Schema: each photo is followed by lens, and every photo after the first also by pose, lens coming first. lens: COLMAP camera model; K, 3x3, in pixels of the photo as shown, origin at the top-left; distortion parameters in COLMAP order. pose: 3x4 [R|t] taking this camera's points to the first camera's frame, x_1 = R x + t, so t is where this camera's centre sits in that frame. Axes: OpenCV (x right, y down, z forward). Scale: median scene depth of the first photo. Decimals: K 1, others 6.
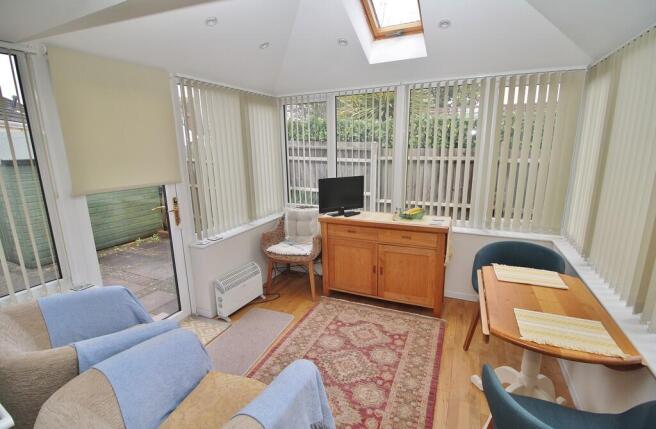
lens RADIAL K [[316.1, 0, 330.1], [0, 316.1, 212.5], [0, 0, 1]] dist [-0.007376, -0.003309]
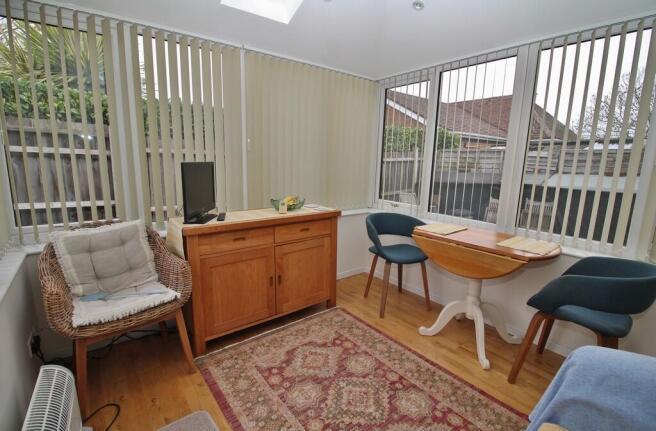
lens RADIAL K [[311.4, 0, 324.0], [0, 311.4, 212.8], [0, 0, 1]] dist [-0.009174, -0.002758]
pose [[0.449053, -0.122341, 0.885090, -0.484956], [0.158132, 0.985827, 0.056036, -0.005895], [-0.879401, 0.114798, 0.462035, 0.567911]]
